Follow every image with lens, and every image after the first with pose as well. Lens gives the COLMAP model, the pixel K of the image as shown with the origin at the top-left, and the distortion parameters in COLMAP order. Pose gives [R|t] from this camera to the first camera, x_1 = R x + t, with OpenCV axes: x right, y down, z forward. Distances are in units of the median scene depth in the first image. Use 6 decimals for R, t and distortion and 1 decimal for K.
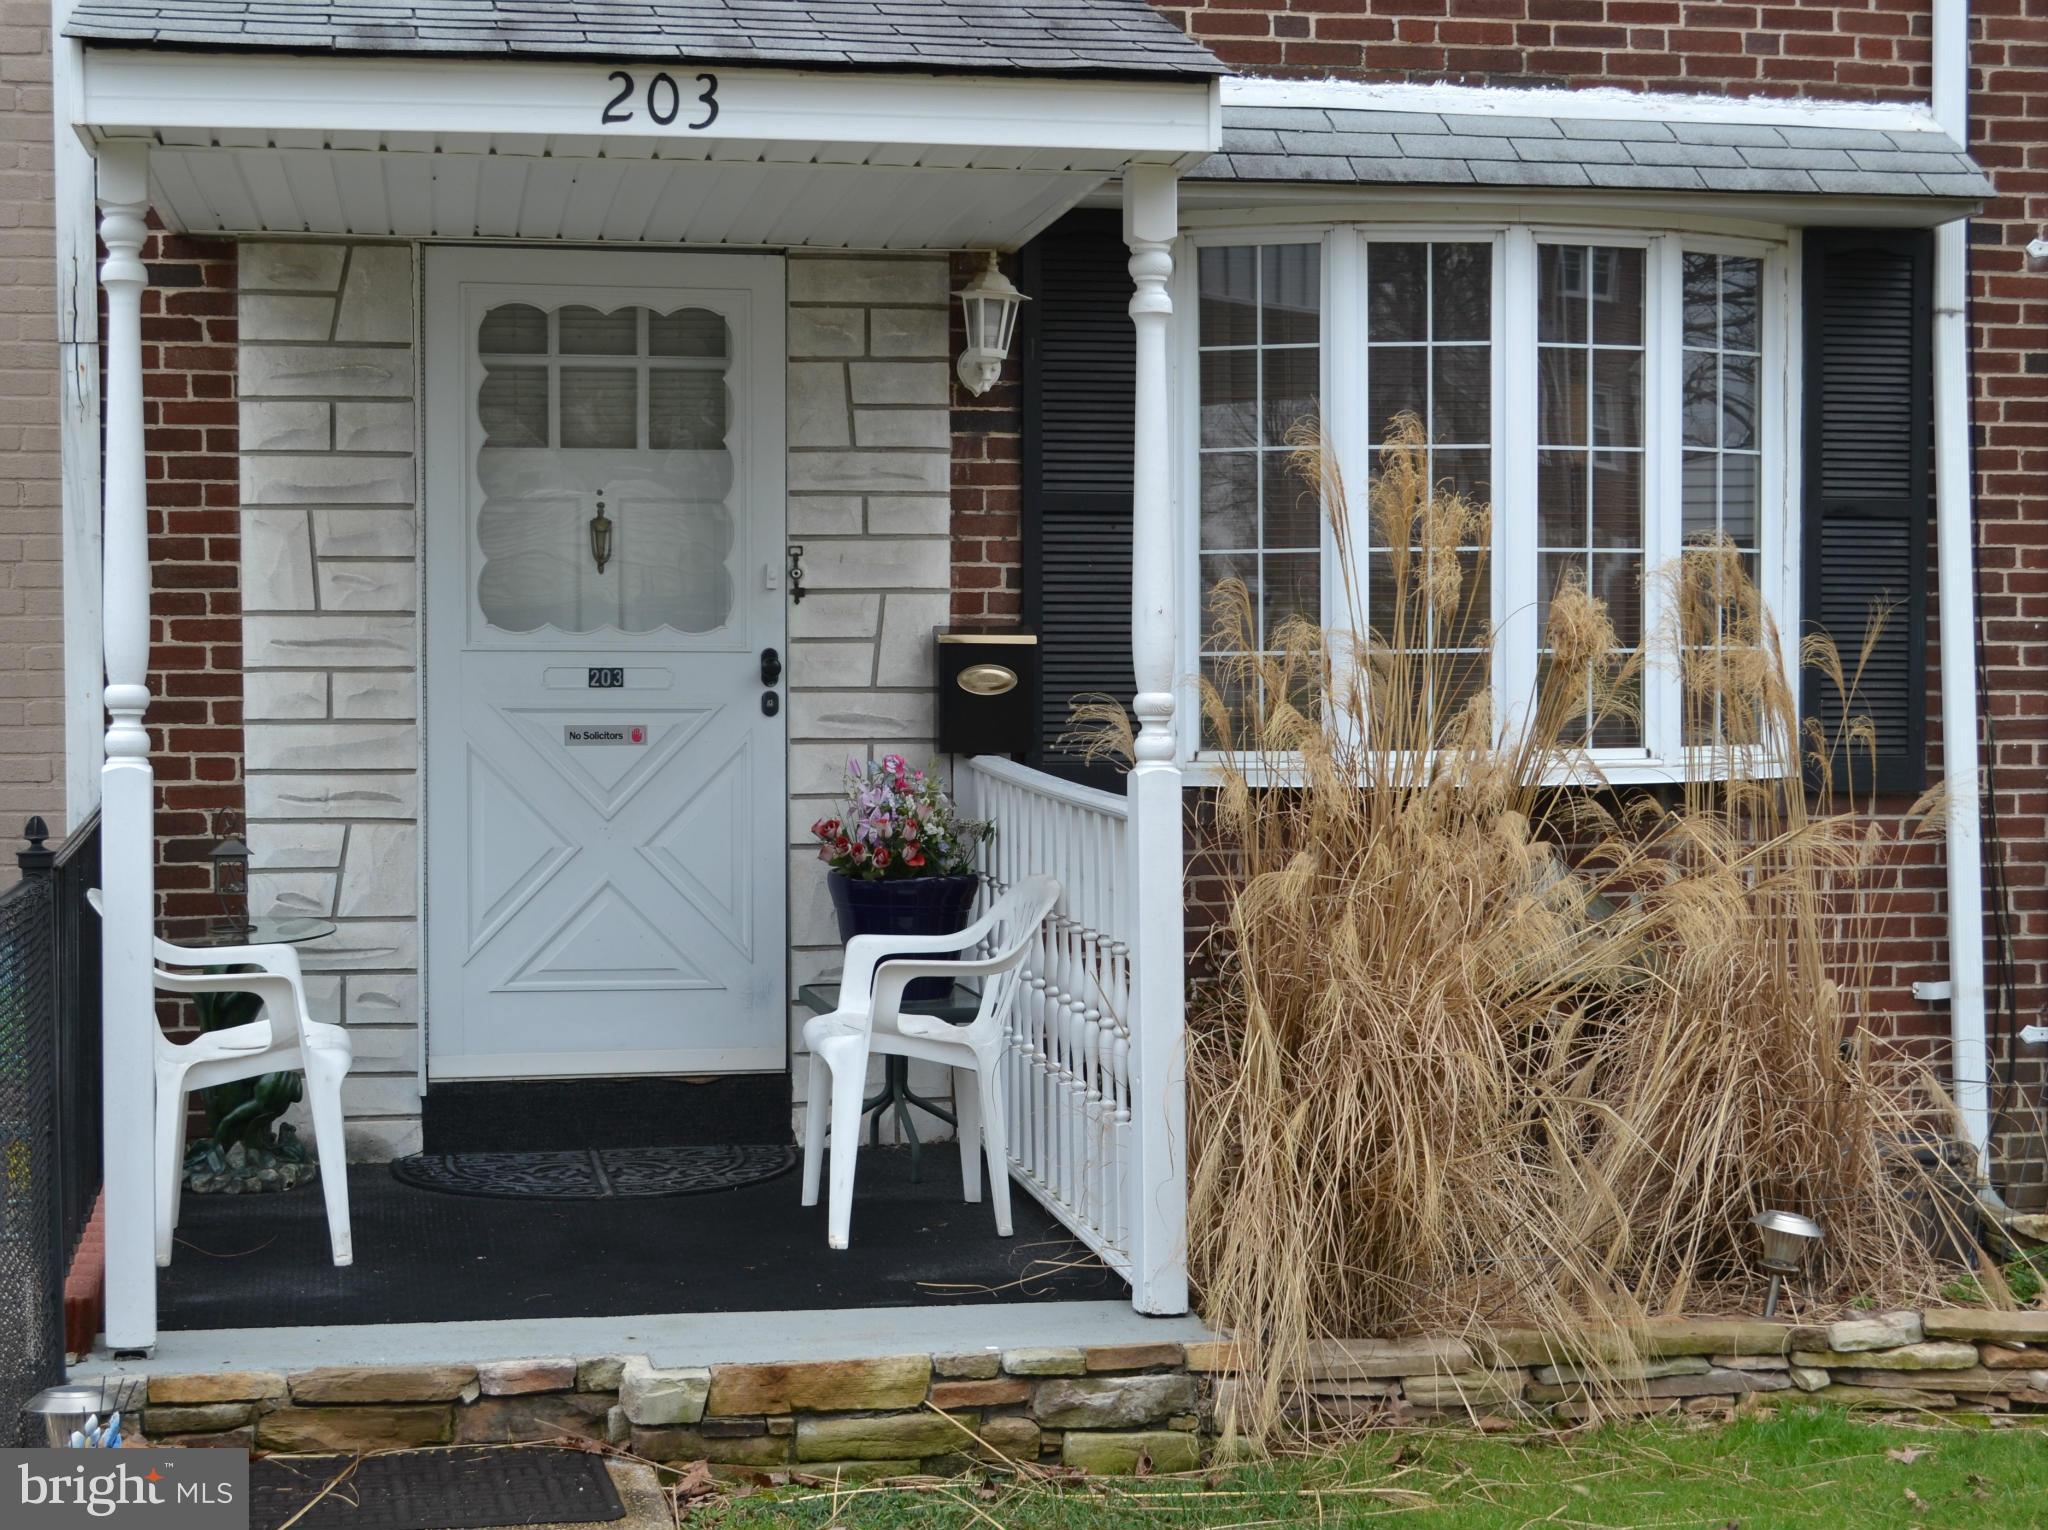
lens RADIAL K [[3237.9, 0, 1024.0], [0, 3237.9, 765.0], [0, 0, 1]] dist [-0.007043, -0.115252]
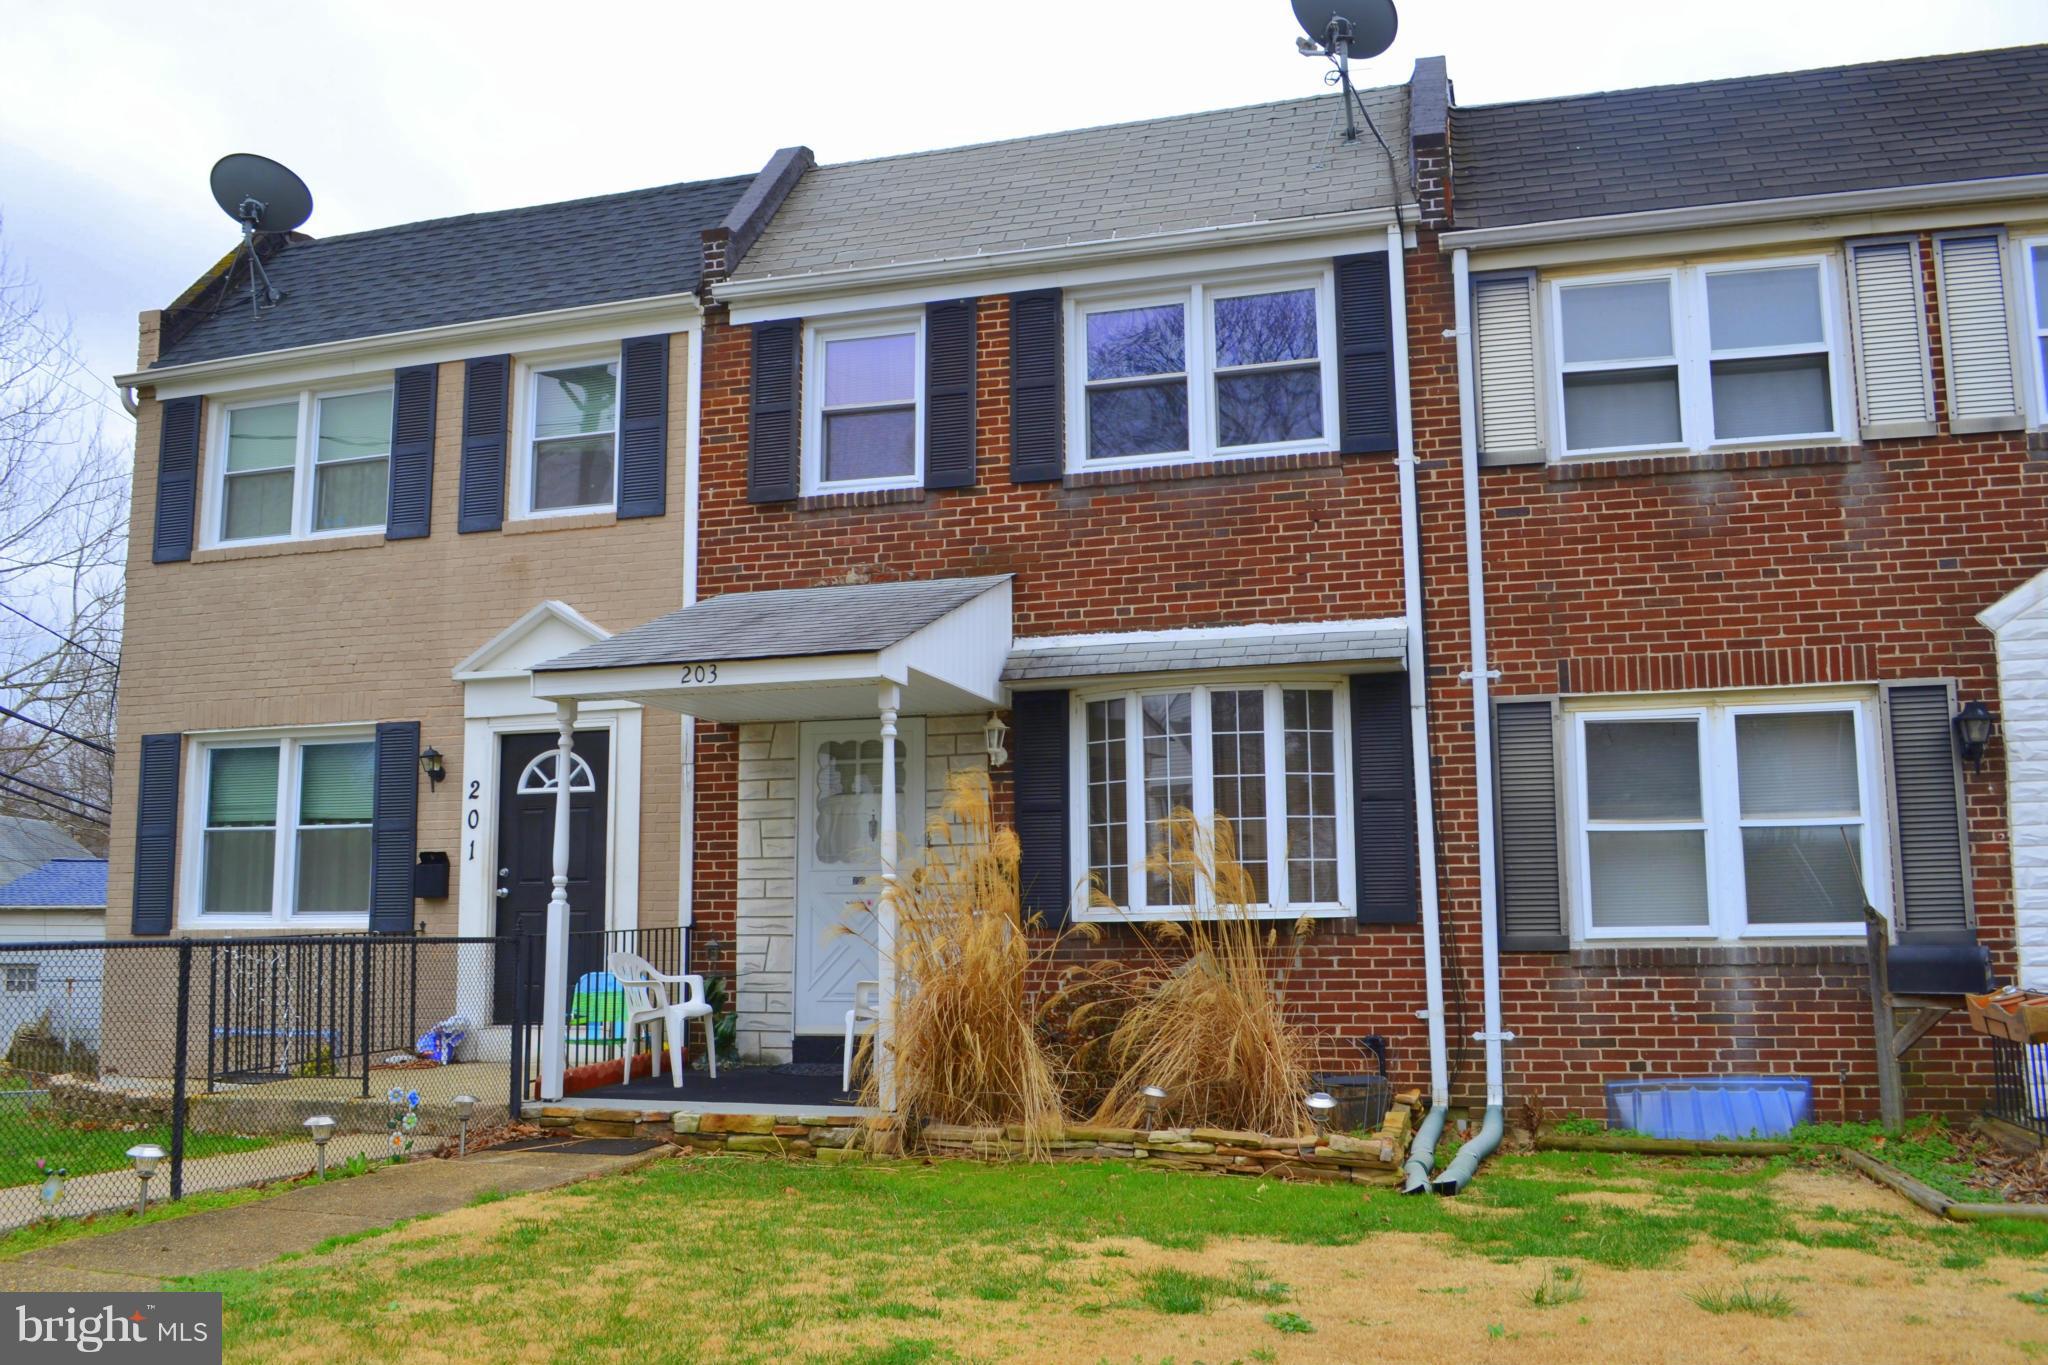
lens RADIAL K [[1646.4, 0, 1024.0], [0, 1646.4, 682.5], [0, 0, 1]] dist [-0.068195, -0.004015]
pose [[0.896242, -0.072574, -0.437587, 0.587013], [-0.003245, 0.985425, -0.170080, 0.041054], [0.443553, 0.153853, 0.882944, -0.141692]]
